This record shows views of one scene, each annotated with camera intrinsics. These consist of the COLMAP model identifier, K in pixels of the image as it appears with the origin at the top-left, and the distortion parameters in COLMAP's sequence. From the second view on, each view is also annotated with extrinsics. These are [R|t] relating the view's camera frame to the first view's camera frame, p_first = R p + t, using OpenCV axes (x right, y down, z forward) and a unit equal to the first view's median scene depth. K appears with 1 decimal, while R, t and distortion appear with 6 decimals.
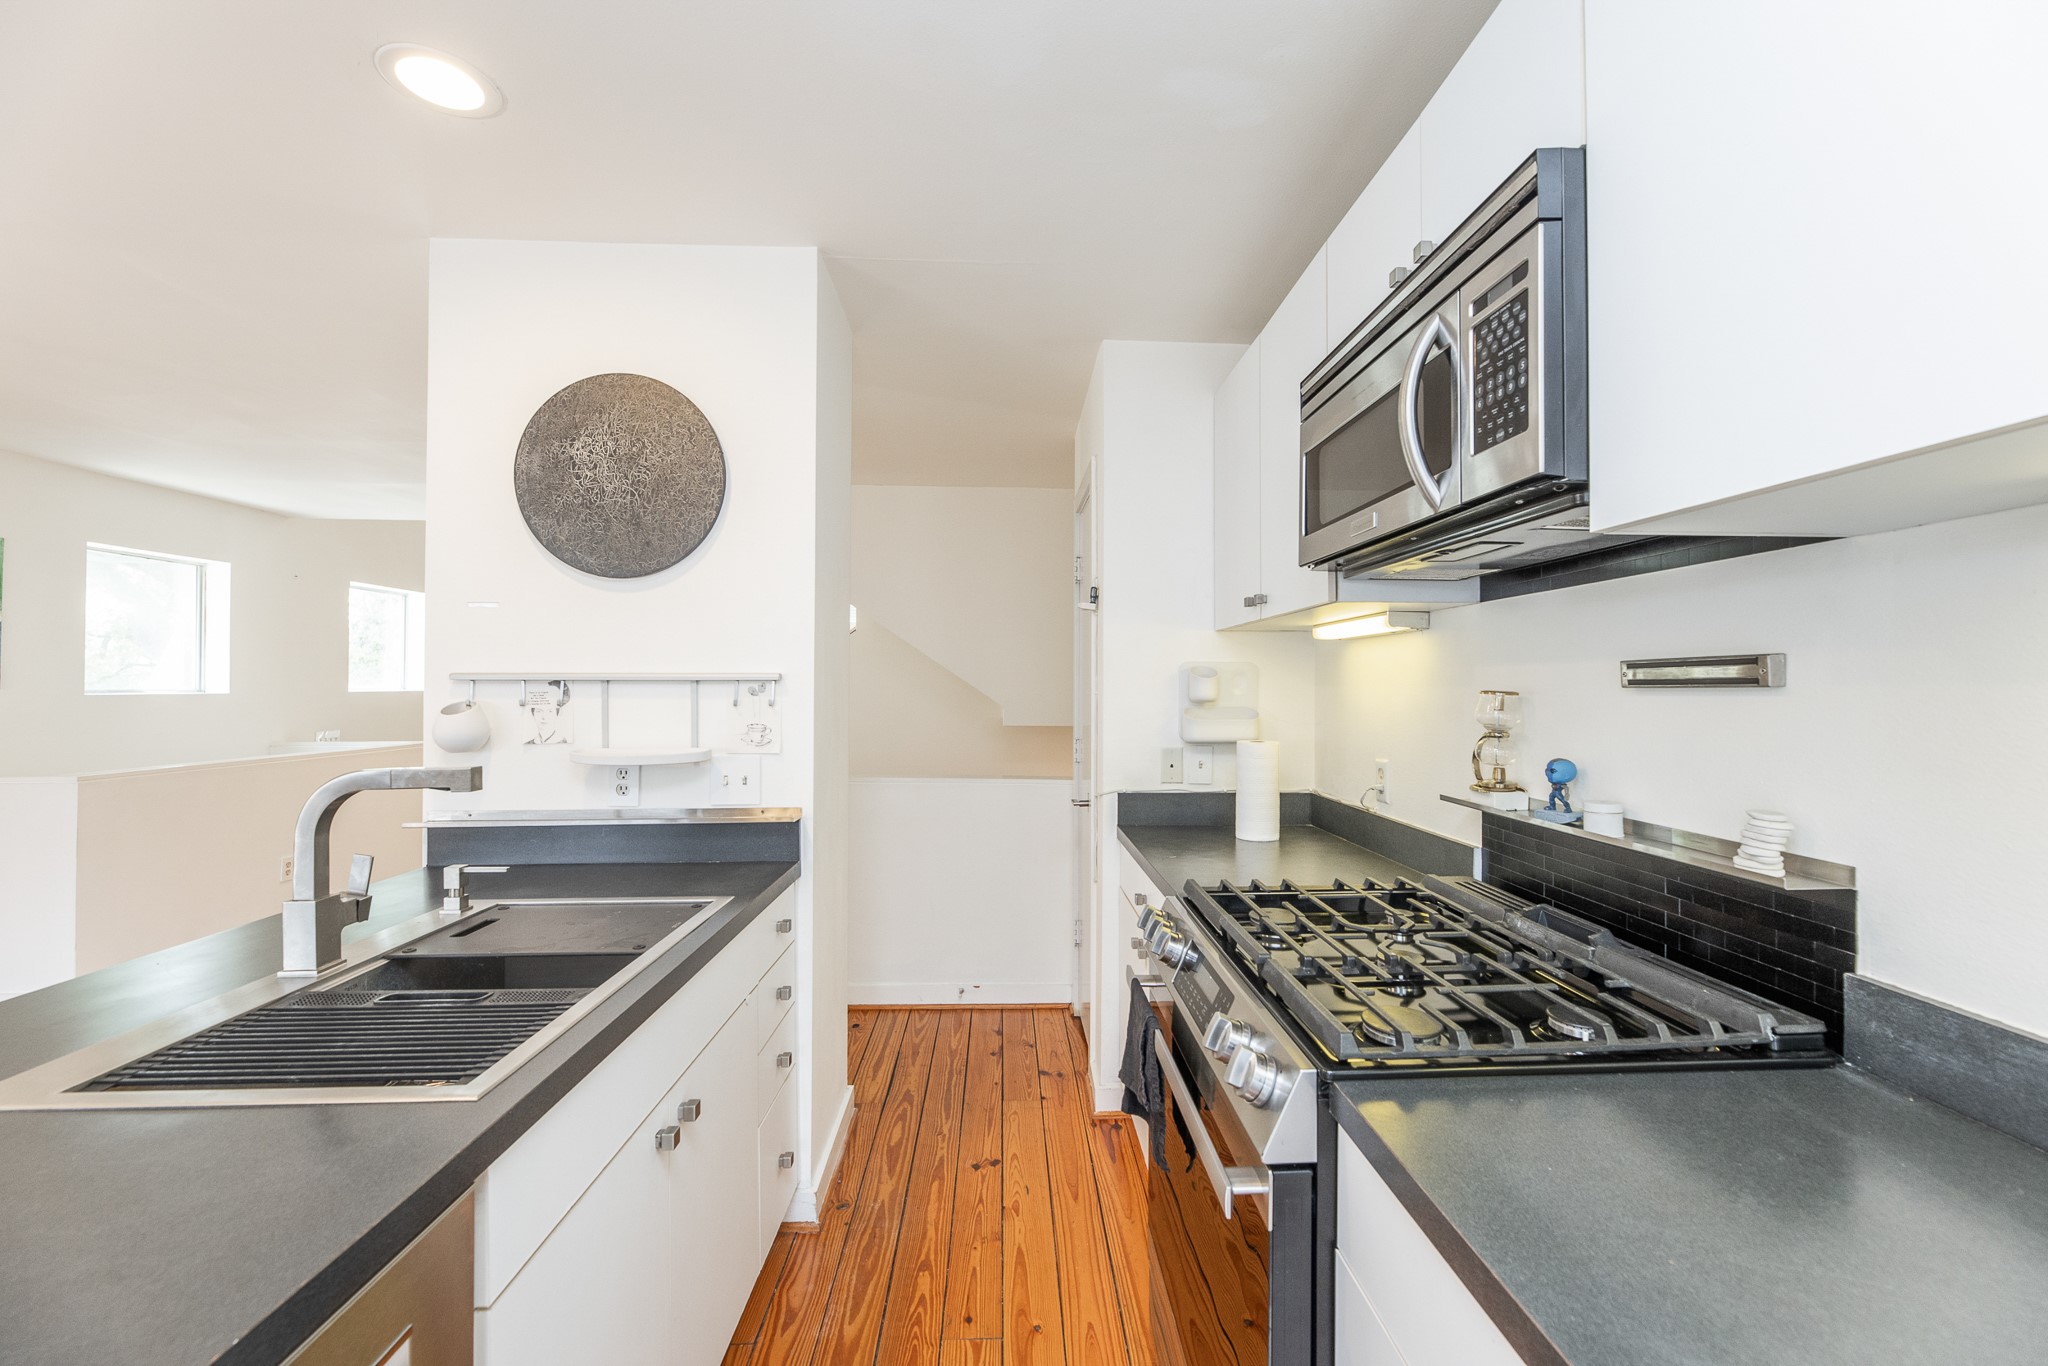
lens RADIAL K [[823.4, 0, 1036.8], [0, 823.4, 680.1], [0, 0, 1]] dist [-0.001580, 0.000945]
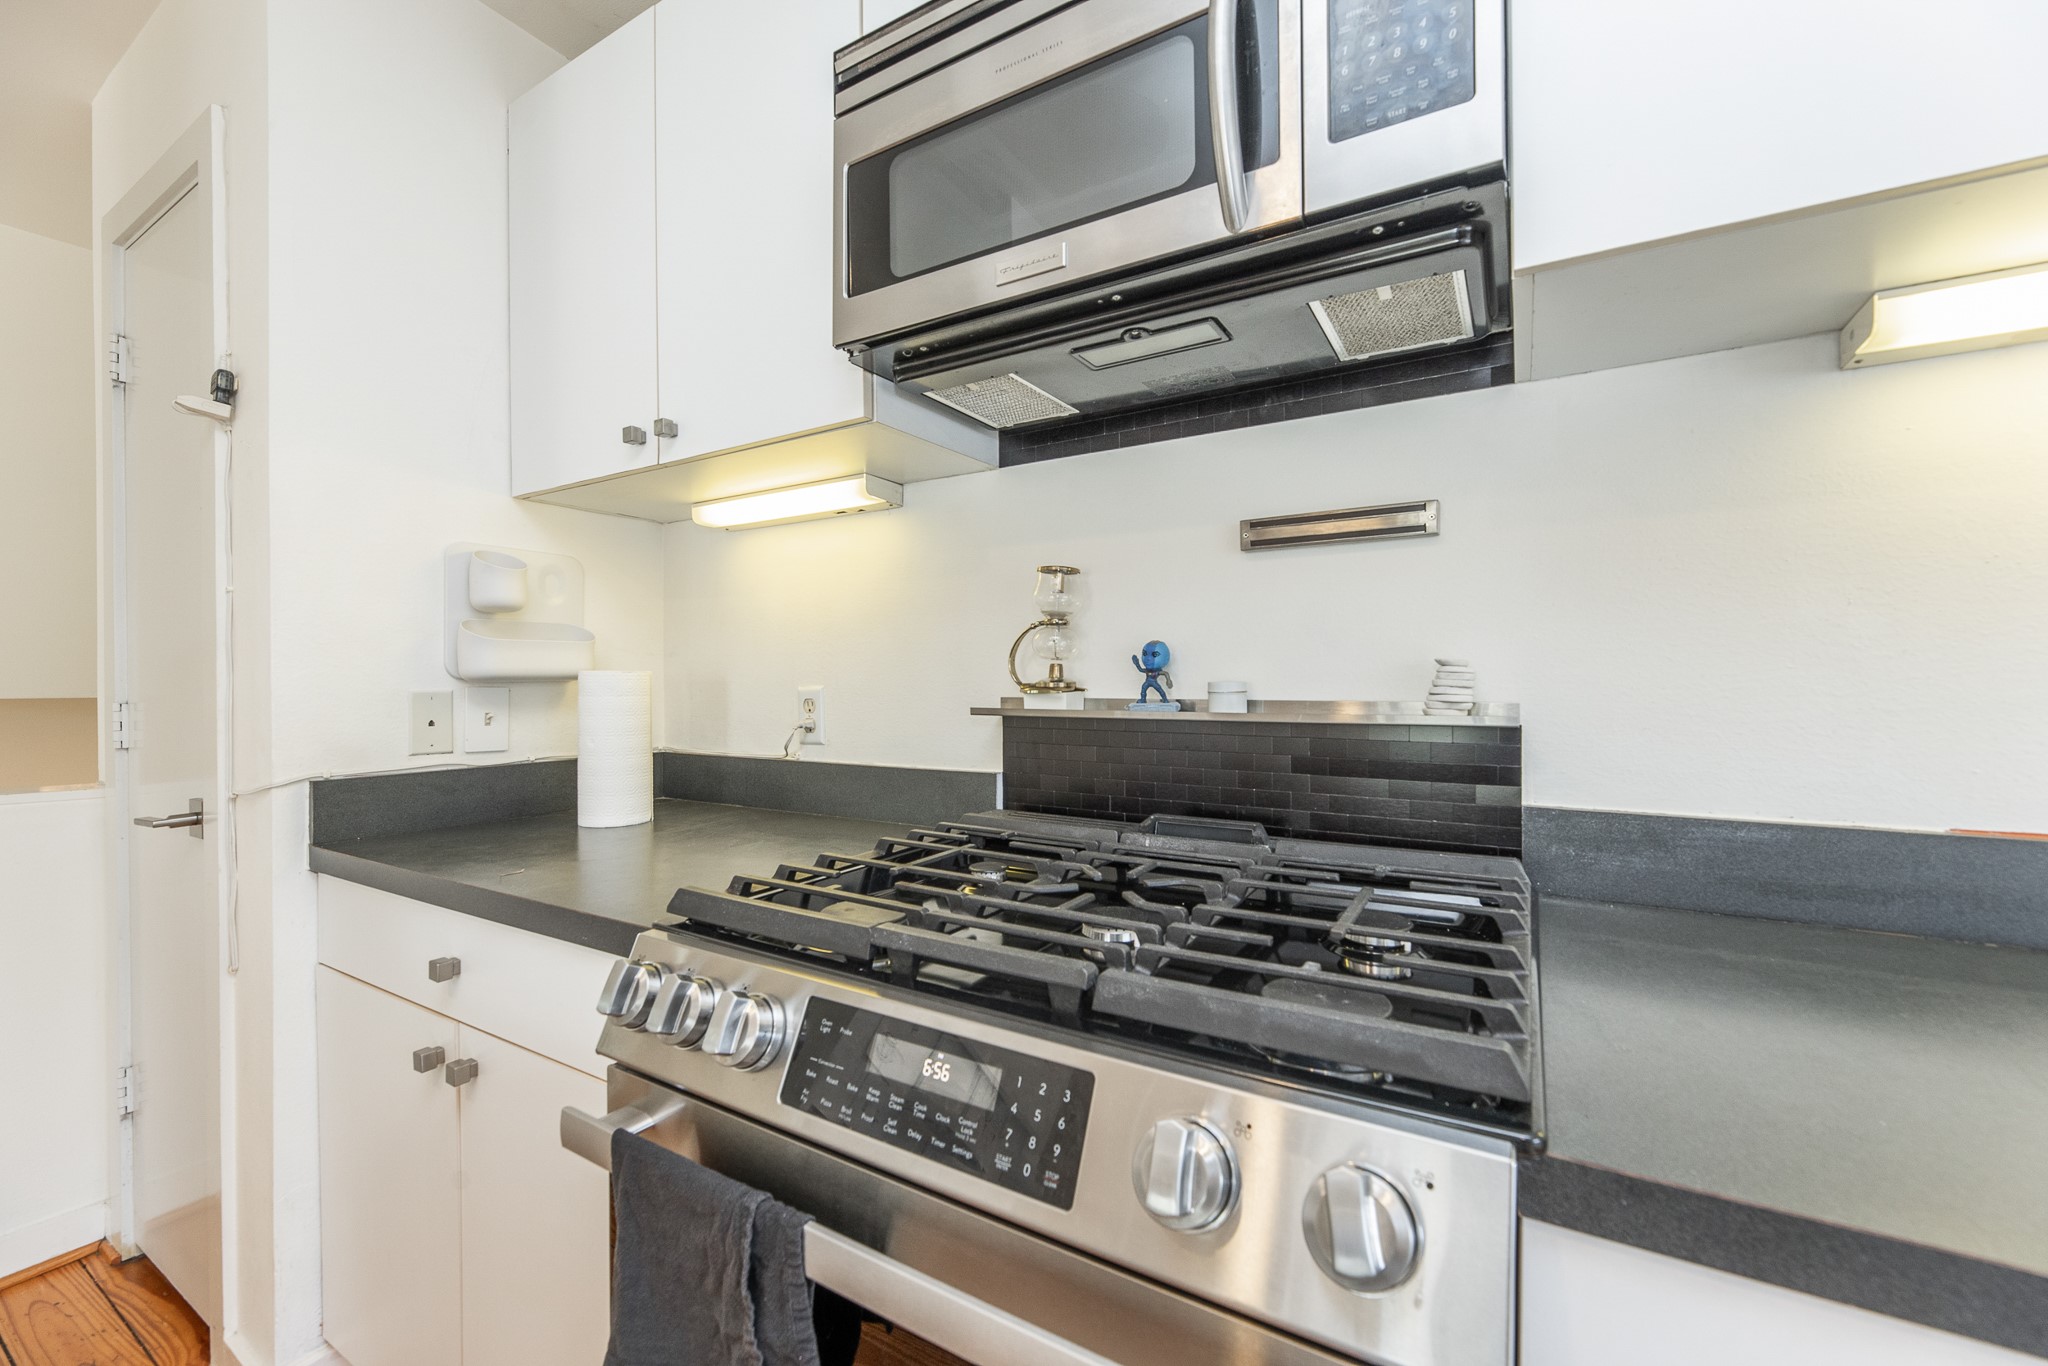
lens RADIAL K [[823.4, 0, 1033.0], [0, 823.4, 682.4], [0, 0, 1]] dist [-0.001580, 0.000945]
pose [[0.554328, -0.008089, 0.832259, -0.116591], [-0.000250, 0.999951, 0.009885, 0.108344], [-0.832298, -0.005688, 0.554299, 0.529103]]
